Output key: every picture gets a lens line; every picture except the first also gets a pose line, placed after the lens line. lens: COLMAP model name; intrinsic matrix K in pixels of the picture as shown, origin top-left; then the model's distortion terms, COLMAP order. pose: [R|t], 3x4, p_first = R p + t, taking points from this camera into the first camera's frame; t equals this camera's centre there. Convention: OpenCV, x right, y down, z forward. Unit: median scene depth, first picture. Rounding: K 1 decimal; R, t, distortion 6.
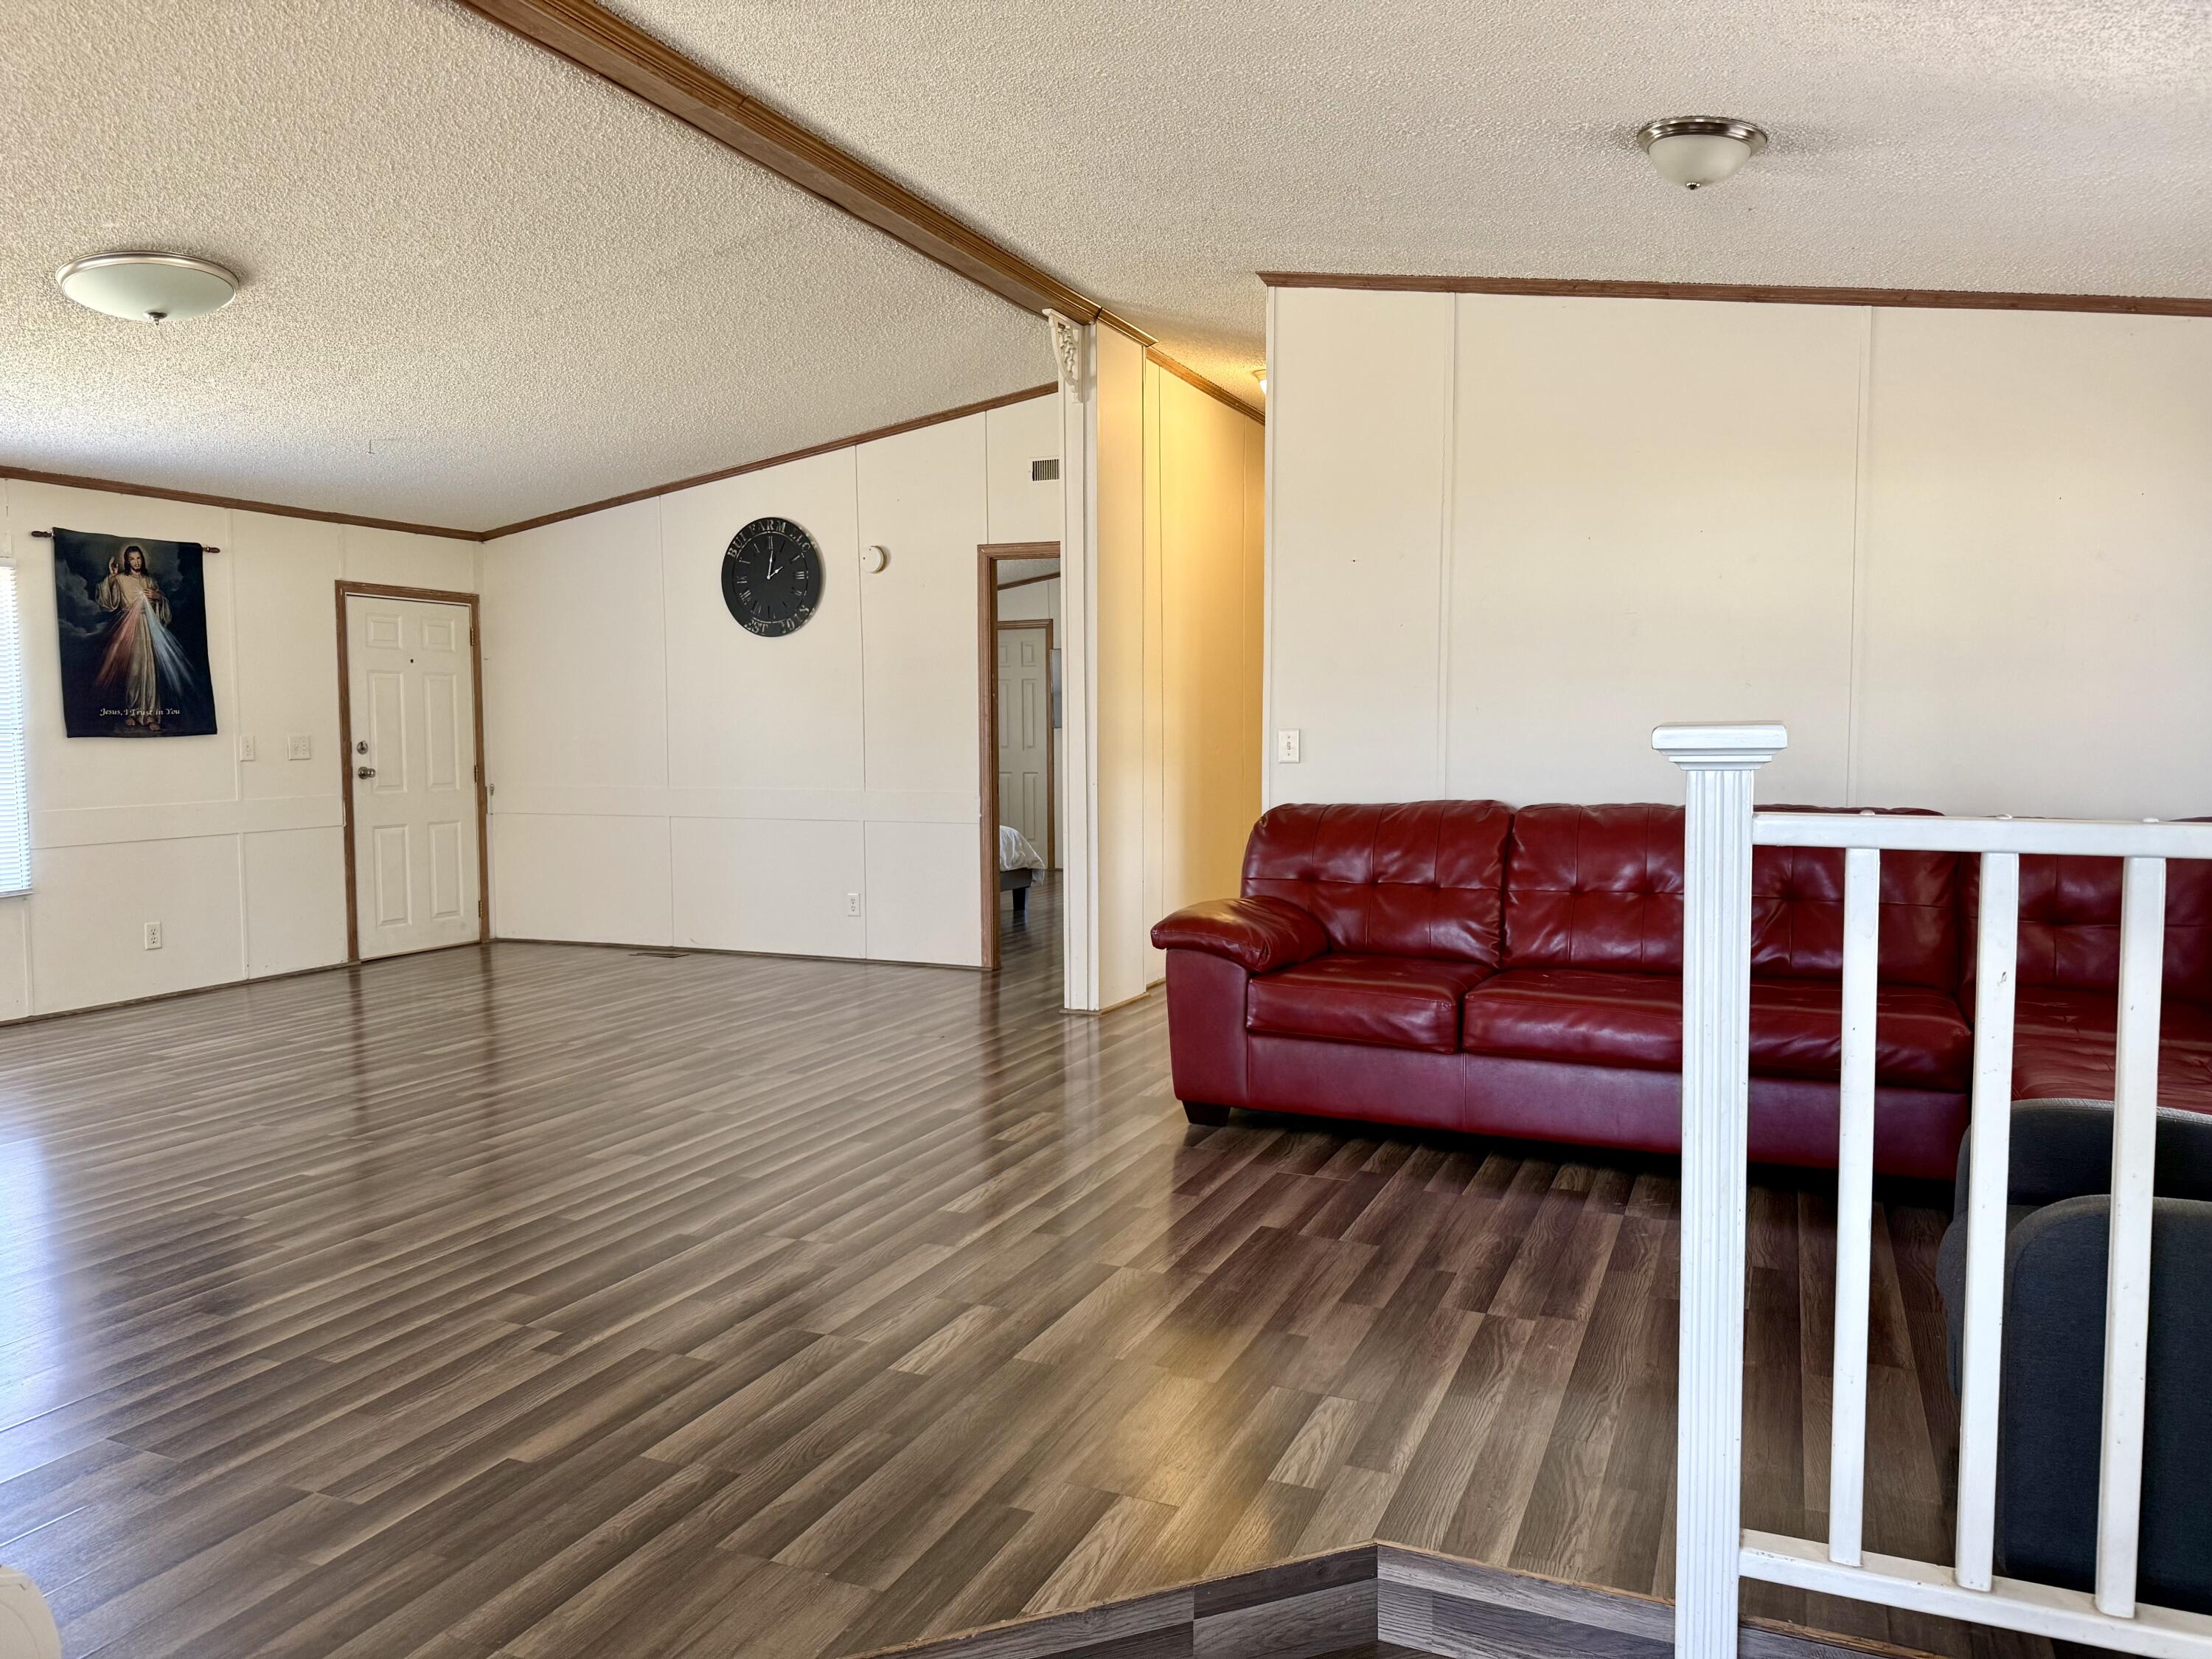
lens RADIAL K [[1546.2, 0, 1105.9], [0, 1546.2, 836.3], [0, 0, 1]] dist [0.061870, -0.089467]
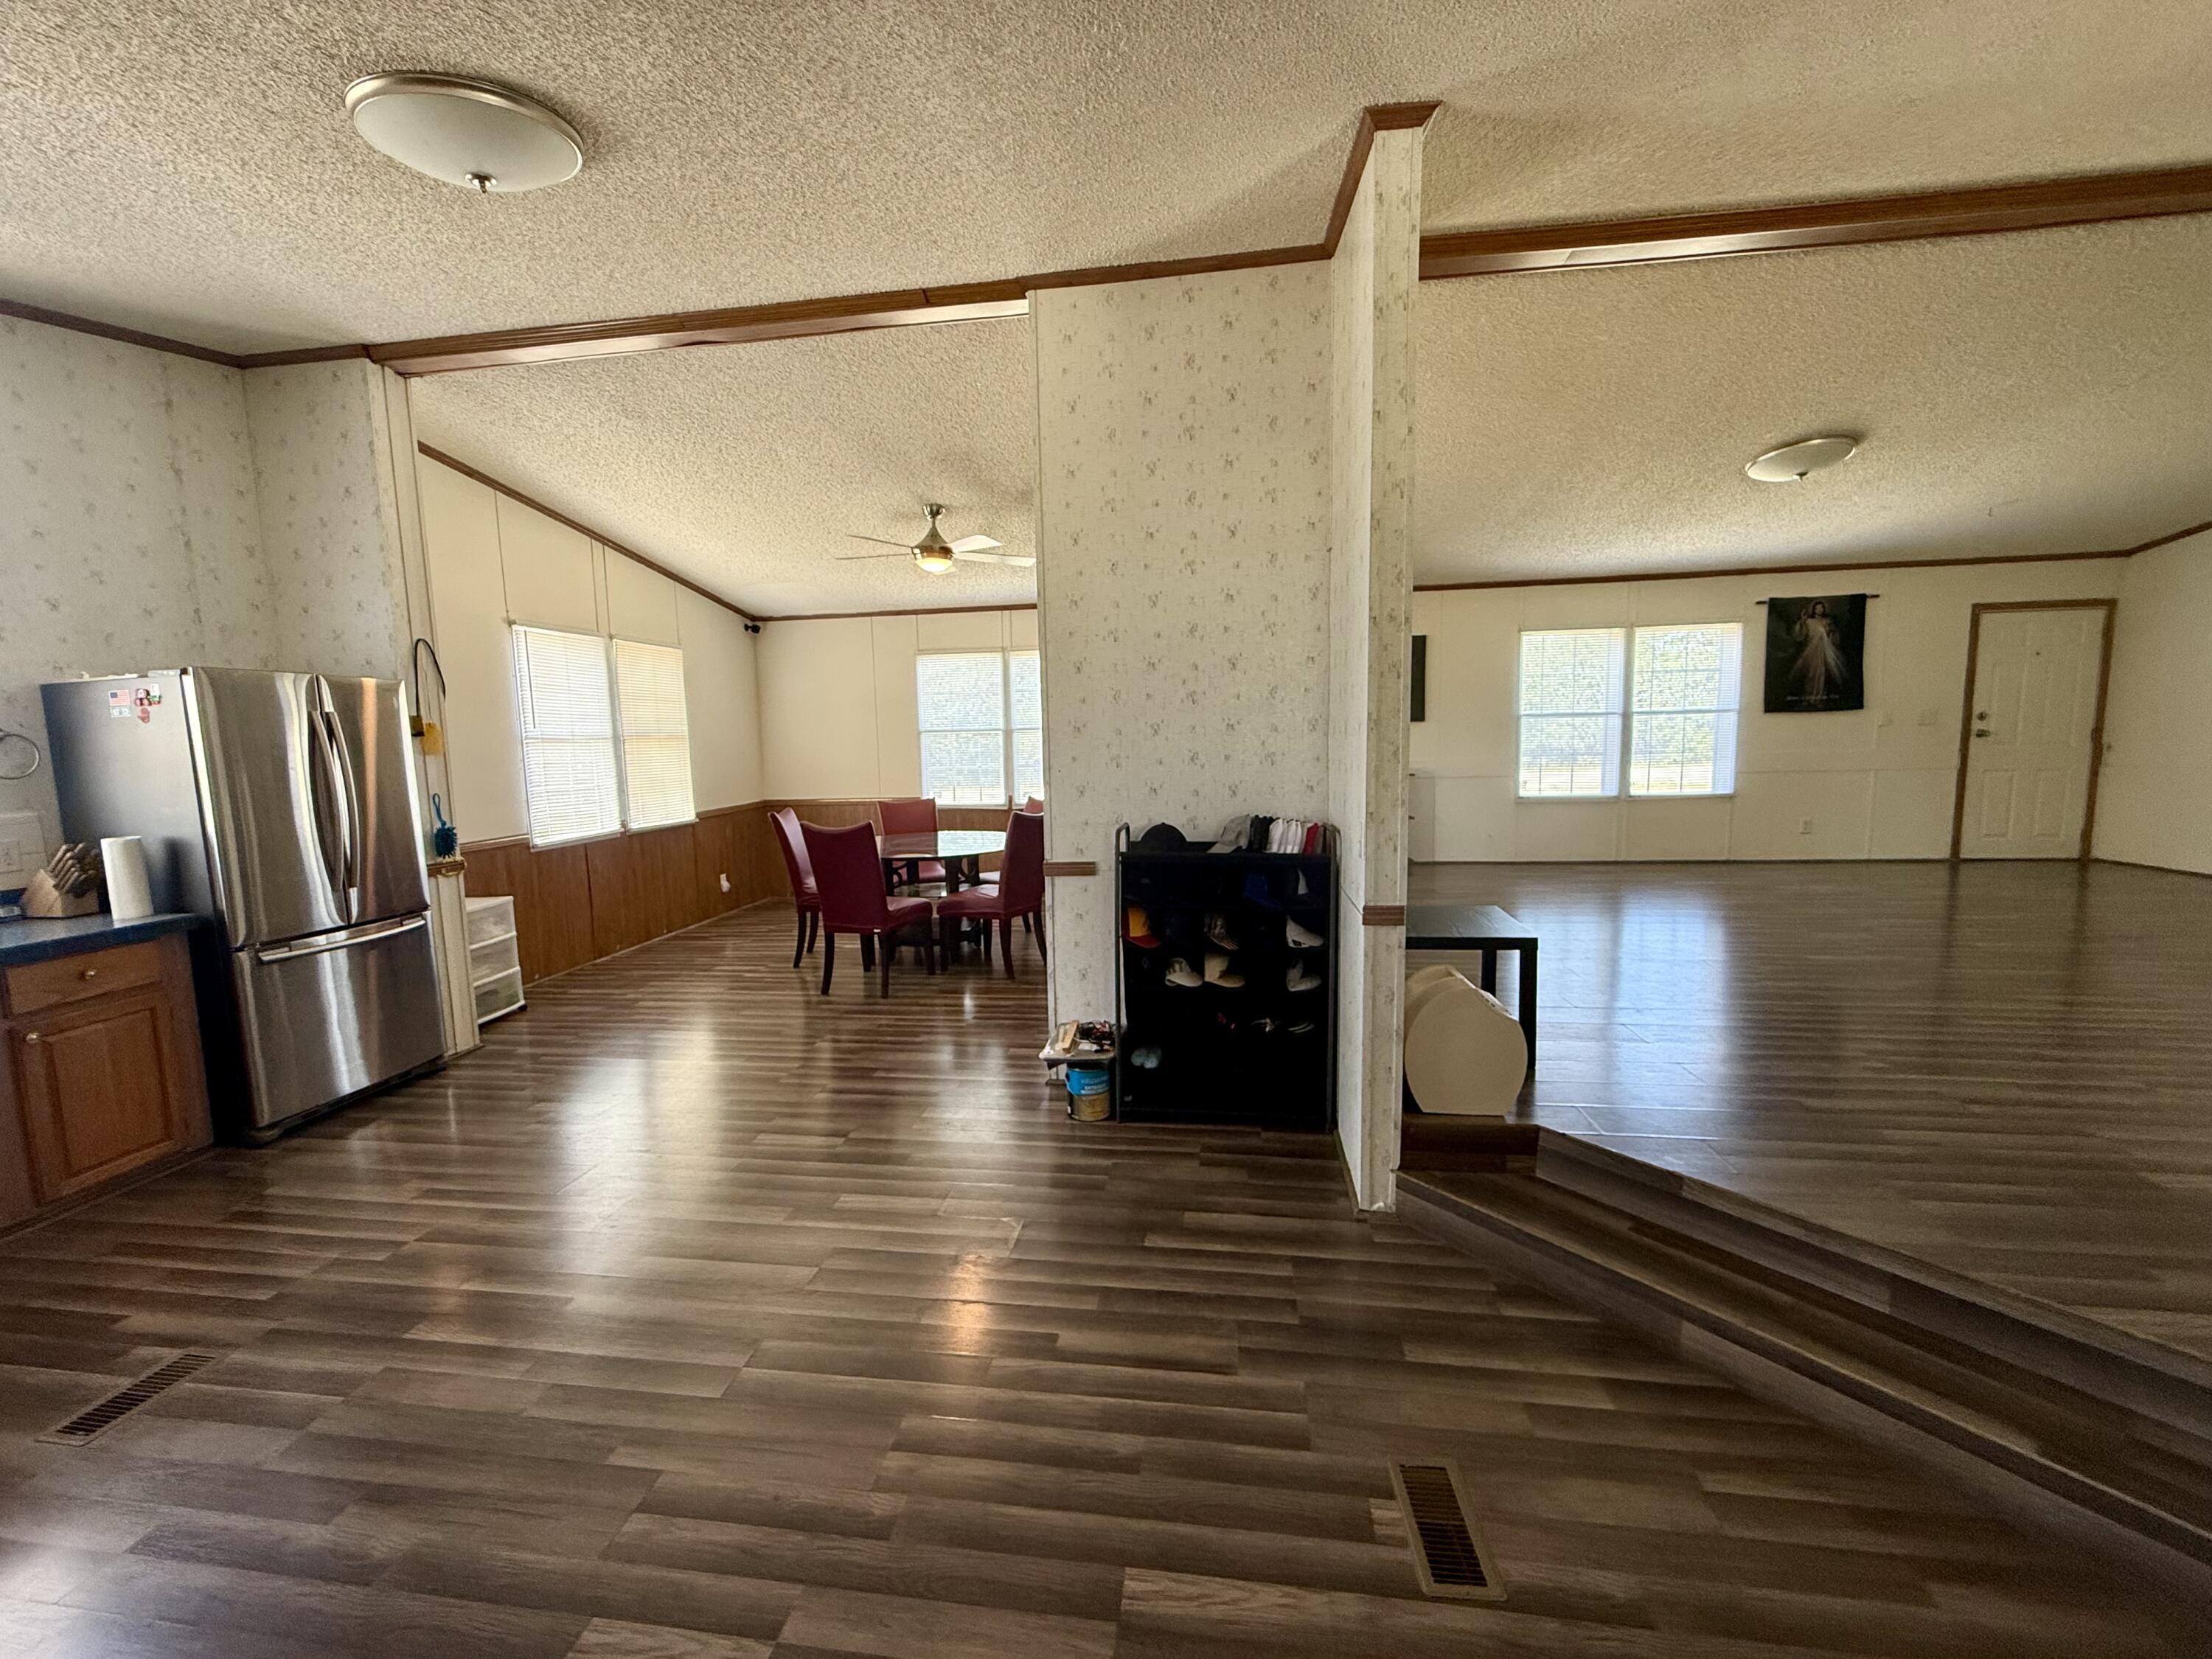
lens RADIAL K [[883.1, 0, 1099.1], [0, 883.1, 826.5], [0, 0, 1]] dist [-0.000969, 0.000100]
pose [[0.263352, 0.105120, -0.958955, 0.186999], [-0.045682, 0.994289, 0.096447, 0.007168], [0.963617, 0.018408, 0.266651, -0.040646]]
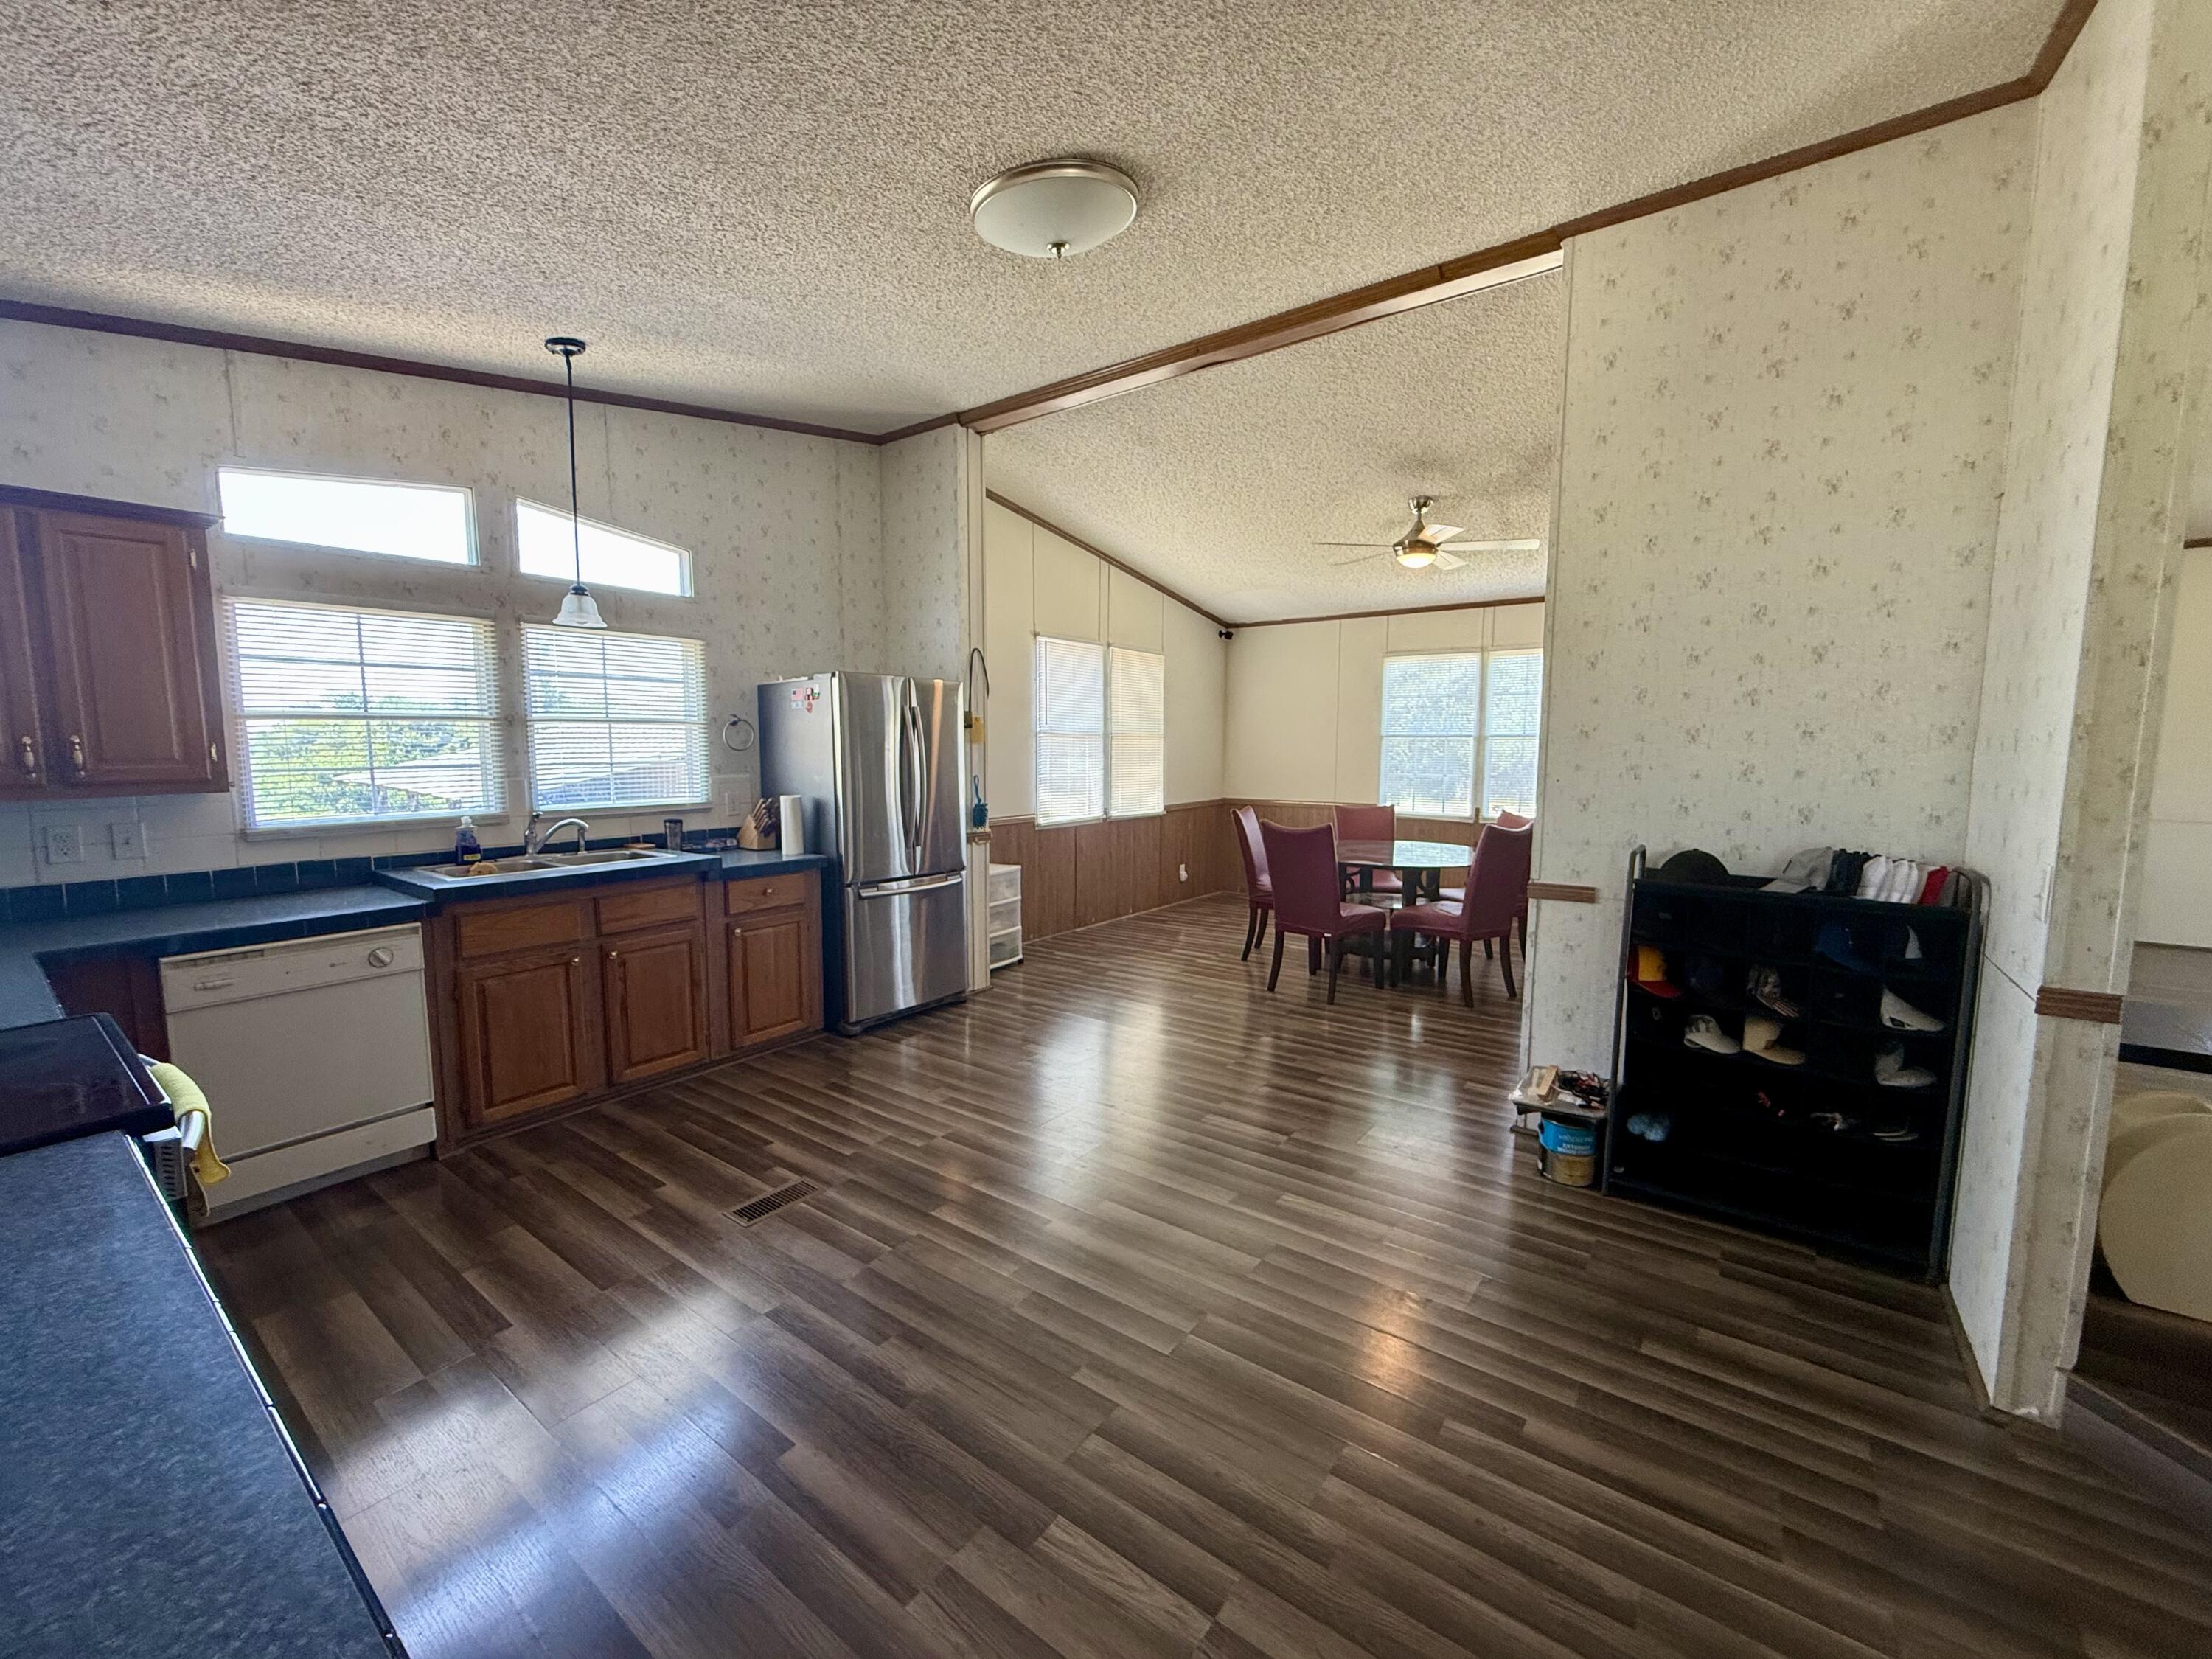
lens RADIAL K [[883.1, 0, 1099.8], [0, 883.1, 827.6], [0, 0, 1]] dist [-0.000969, 0.000100]
pose [[-0.226455, 0.100760, -0.968796, 0.175742], [-0.070313, 0.990349, 0.119437, 0.013645], [0.971480, 0.095166, -0.217185, -0.058451]]
